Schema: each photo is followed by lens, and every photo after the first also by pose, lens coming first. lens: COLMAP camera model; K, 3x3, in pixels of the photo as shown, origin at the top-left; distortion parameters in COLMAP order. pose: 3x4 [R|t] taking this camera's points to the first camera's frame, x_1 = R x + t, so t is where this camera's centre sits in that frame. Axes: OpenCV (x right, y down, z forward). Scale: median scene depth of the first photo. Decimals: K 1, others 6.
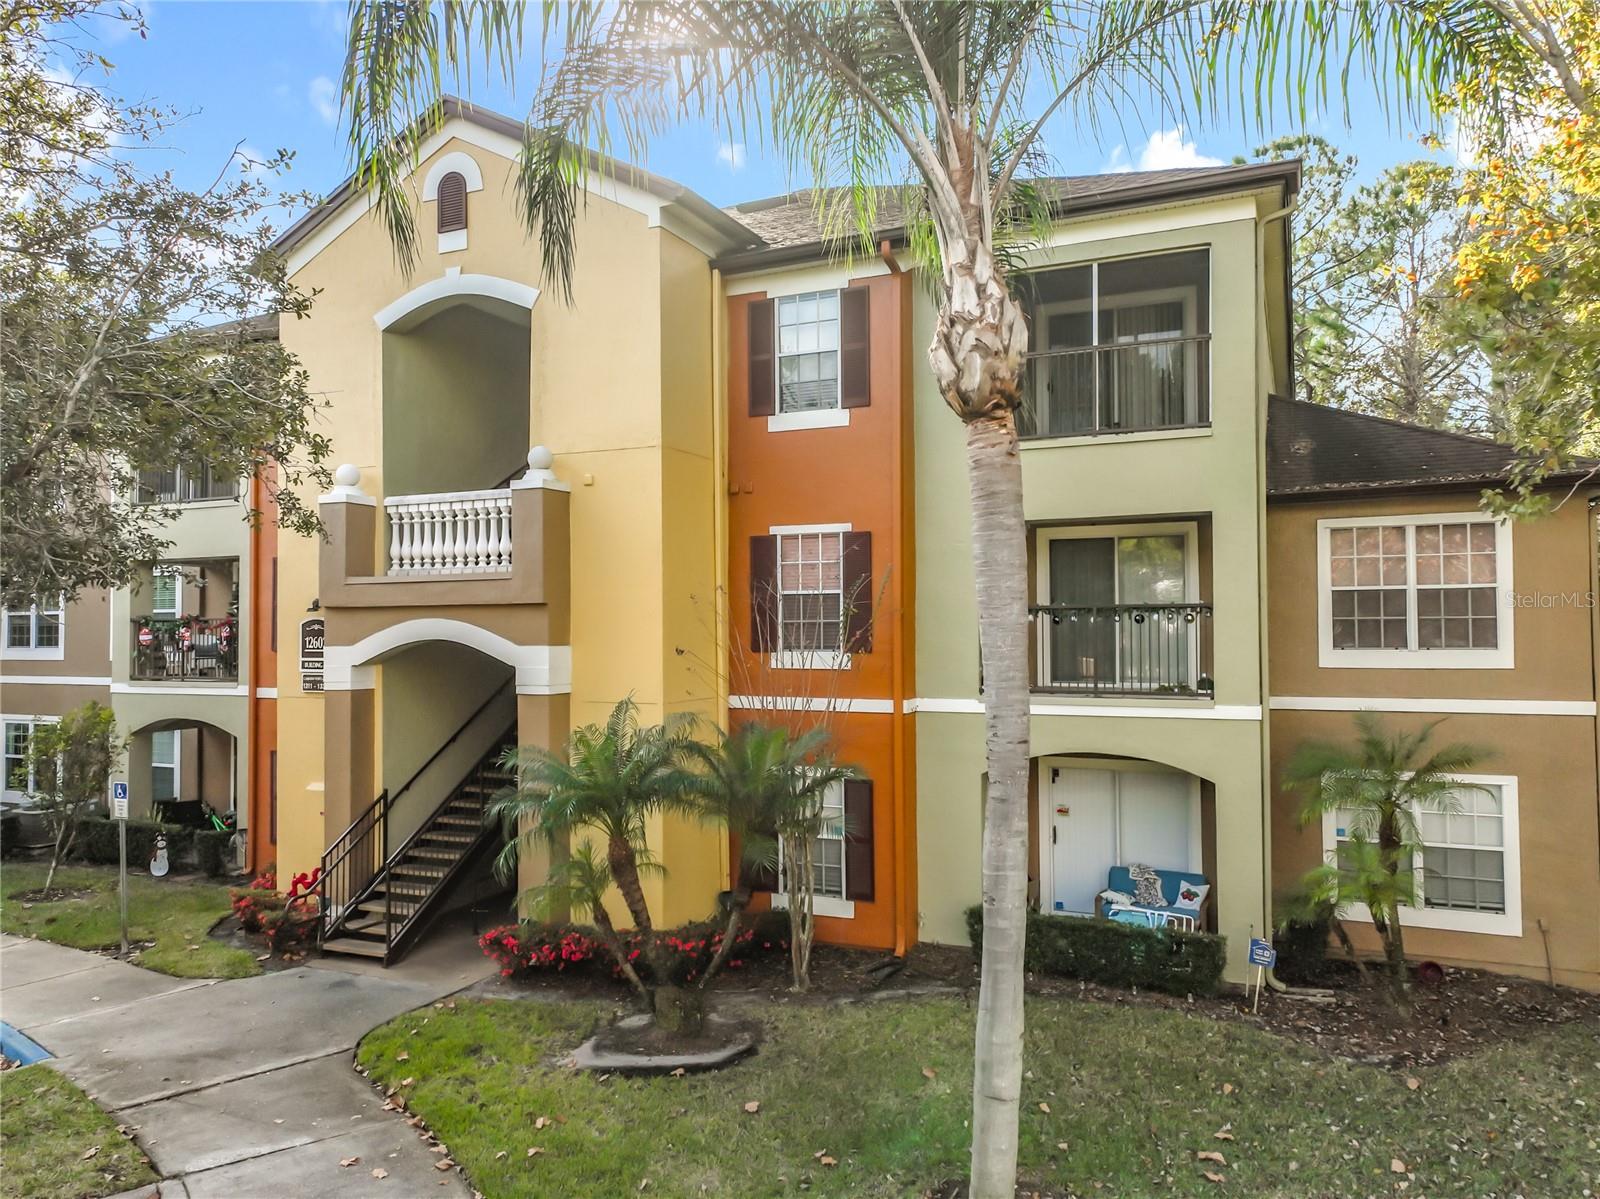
lens RADIAL K [[1126.5, 0, 820.9], [0, 1126.5, 597.7], [0, 0, 1]] dist [0.005852, 0.003615]
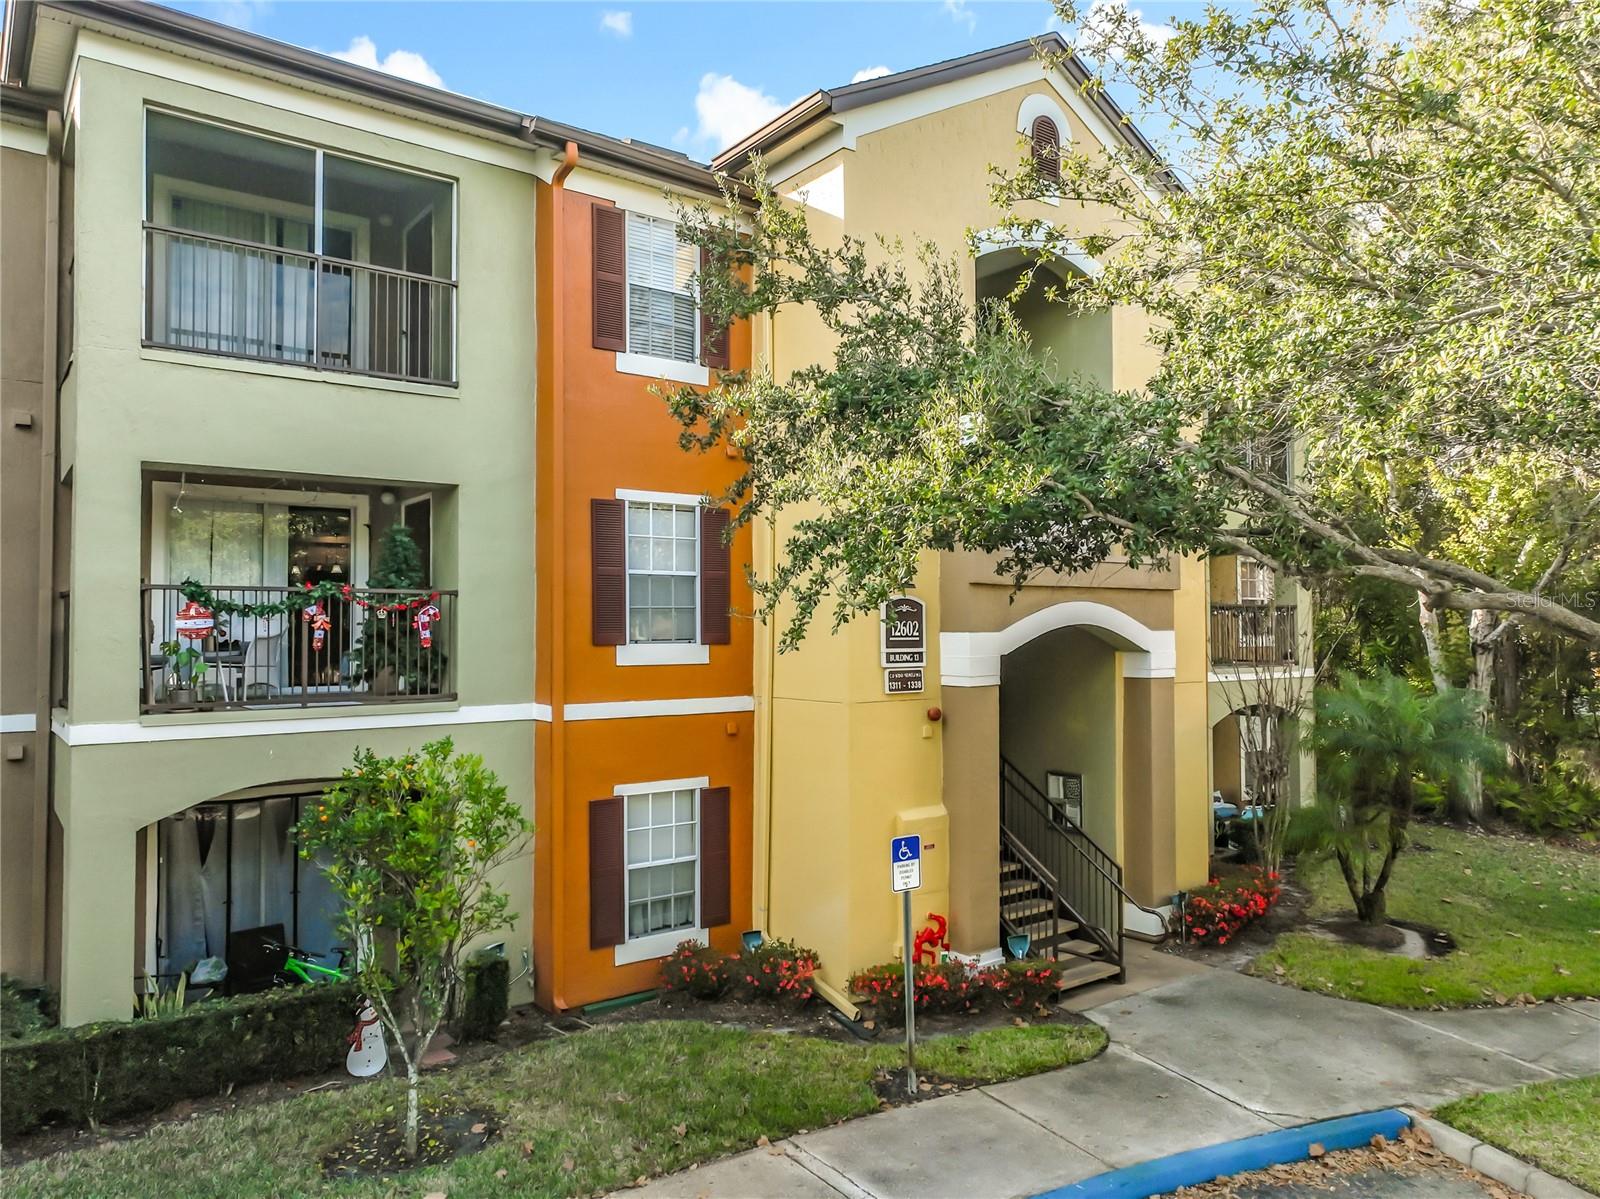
lens RADIAL K [[1126.5, 0, 820.9], [0, 1126.5, 597.7], [0, 0, 1]] dist [0.005852, 0.003615]
pose [[0.500420, 0.020585, 0.865538, -1.323376], [-0.016845, 0.999760, -0.014038, 0.035887], [-0.865619, -0.007555, 0.500647, 0.772923]]
